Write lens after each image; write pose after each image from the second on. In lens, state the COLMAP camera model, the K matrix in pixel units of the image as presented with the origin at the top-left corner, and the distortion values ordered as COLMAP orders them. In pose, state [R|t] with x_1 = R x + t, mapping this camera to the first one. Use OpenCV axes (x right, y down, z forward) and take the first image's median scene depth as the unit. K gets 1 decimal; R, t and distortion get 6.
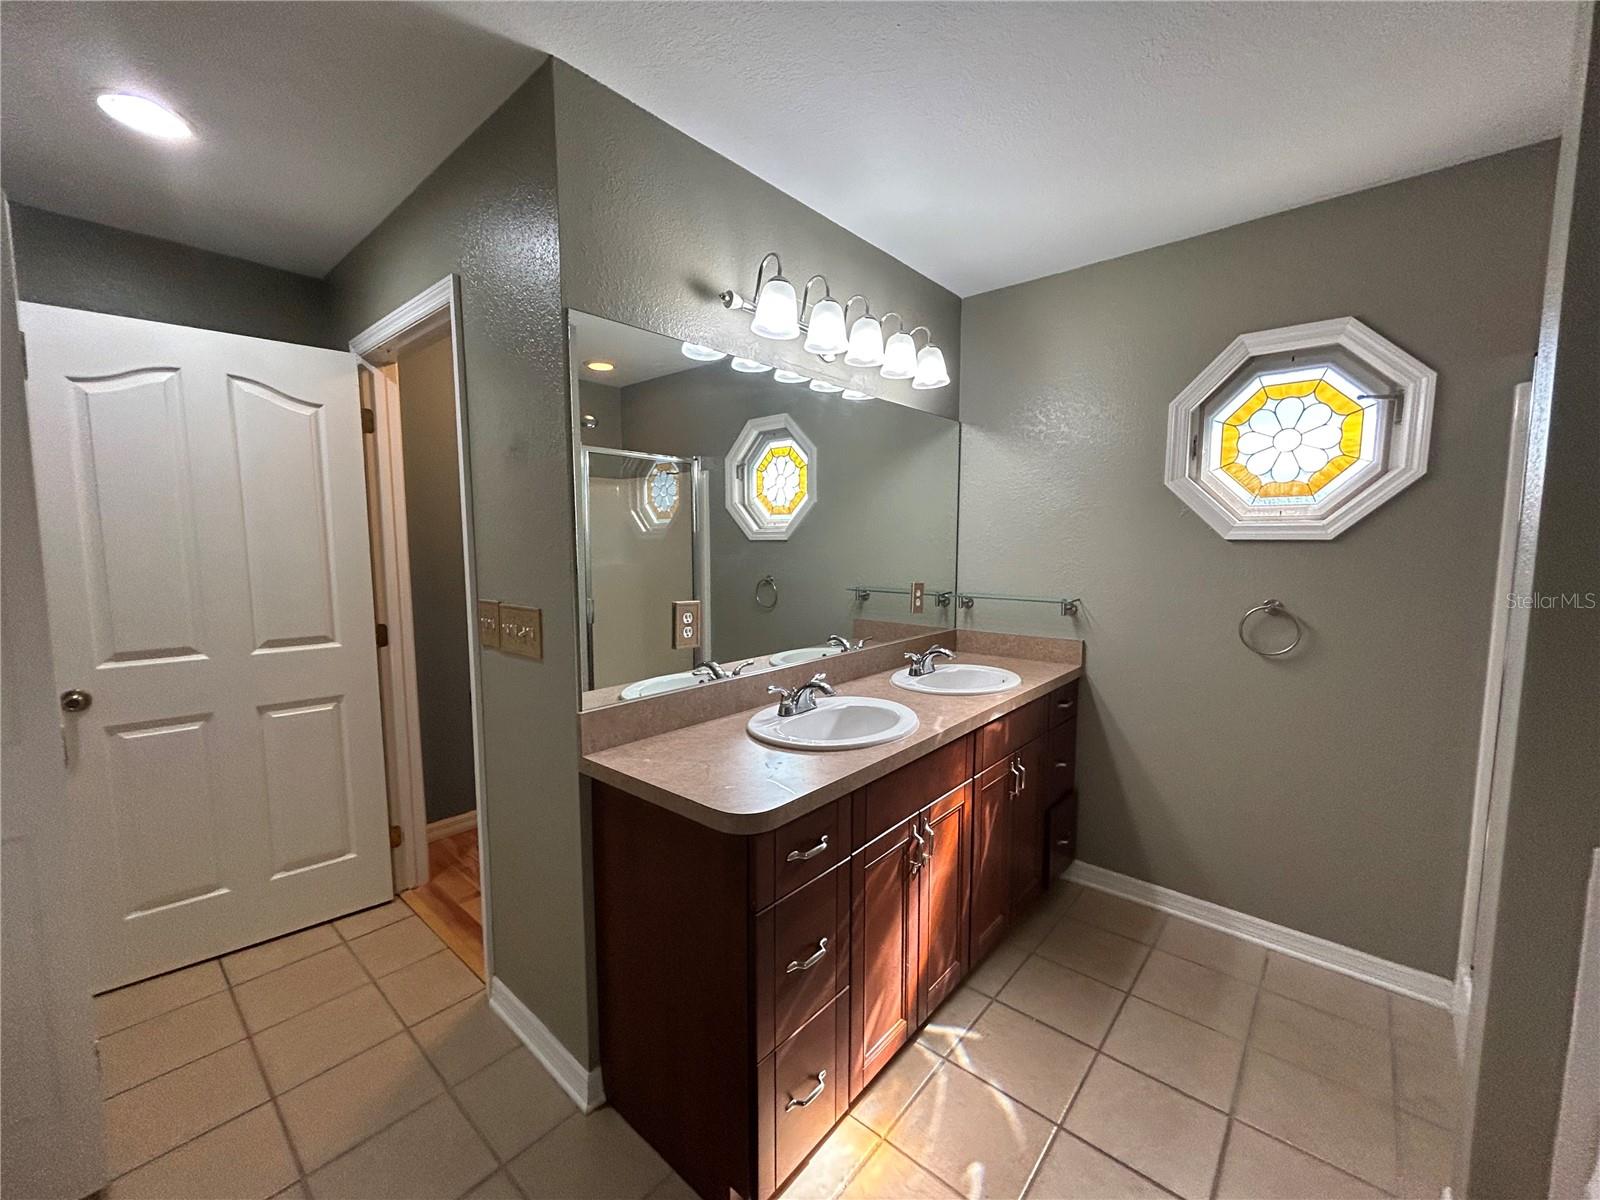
lens RADIAL K [[645.2, 0, 800.5], [0, 645.2, 601.9], [0, 0, 1]] dist [-0.005670, 0.001924]
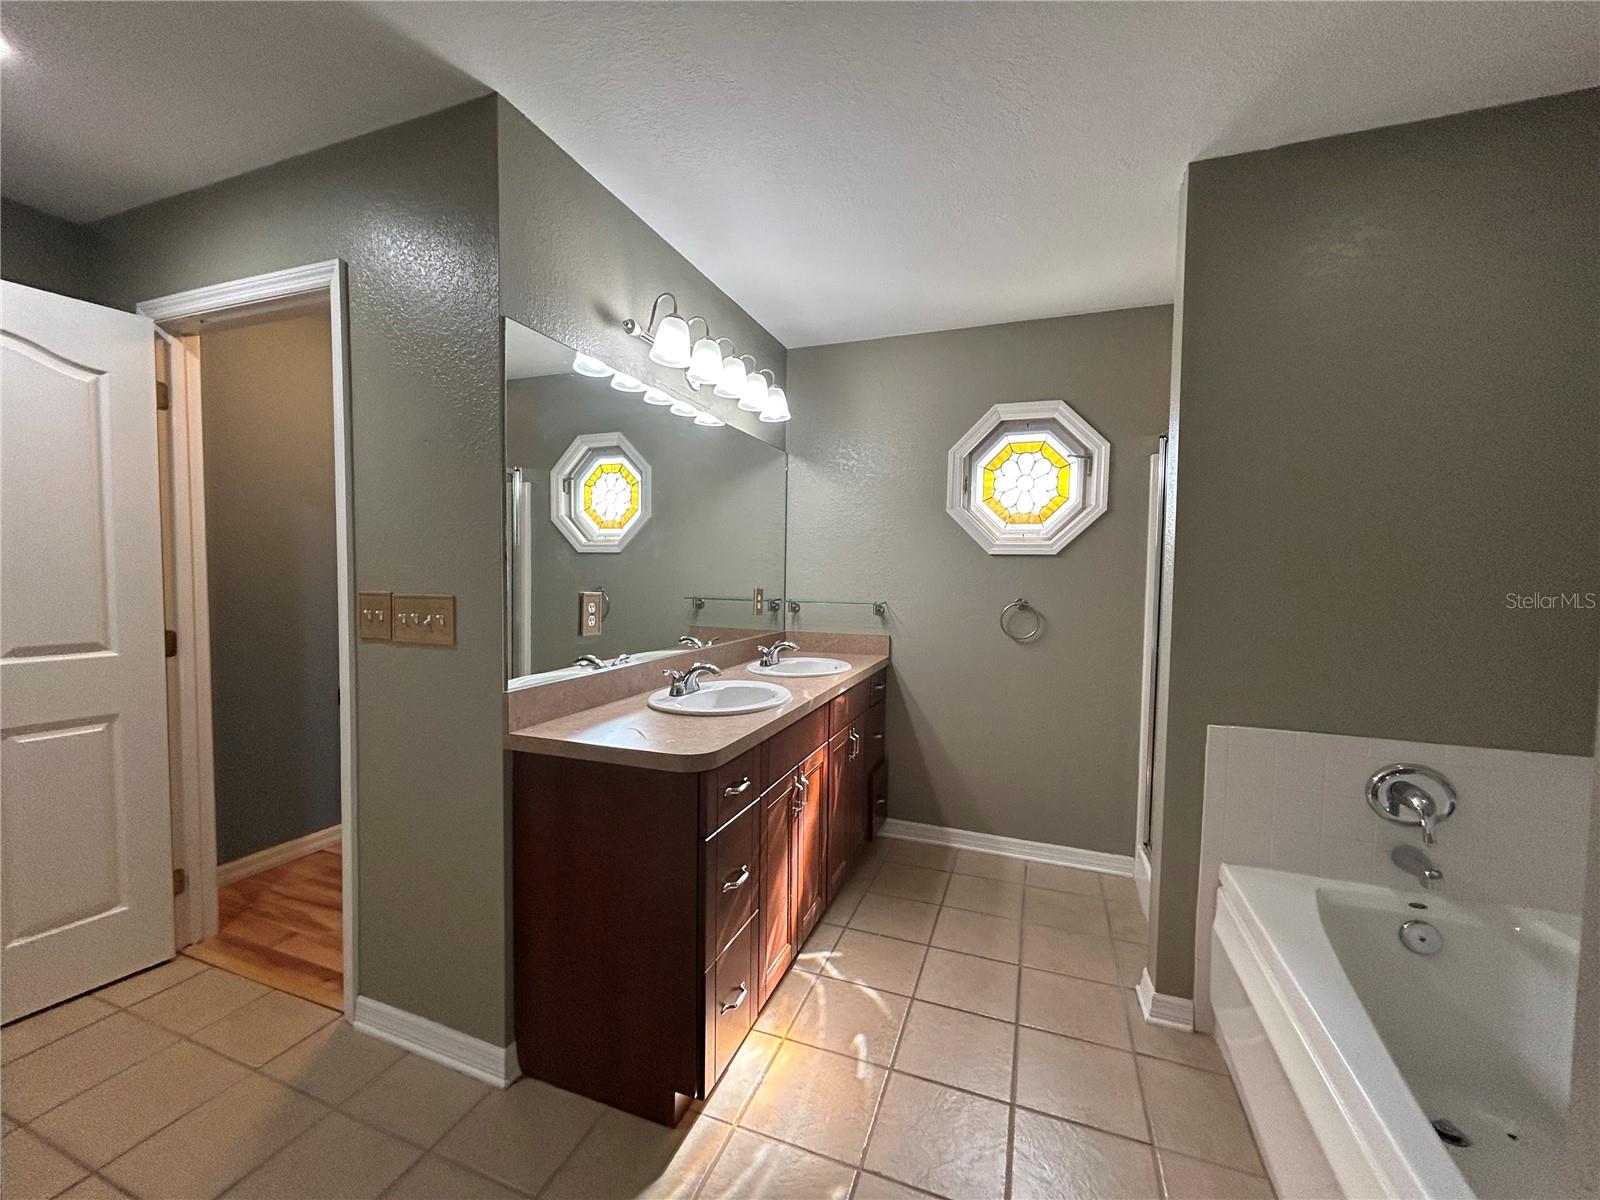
lens RADIAL K [[645.2, 0, 804.9], [0, 645.2, 601.6], [0, 0, 1]] dist [-0.005670, 0.001924]
pose [[0.935353, -0.001910, 0.353710, -0.181761], [0.018630, 0.998863, -0.043873, 0.056300], [-0.353224, 0.047626, 0.934326, -0.117850]]
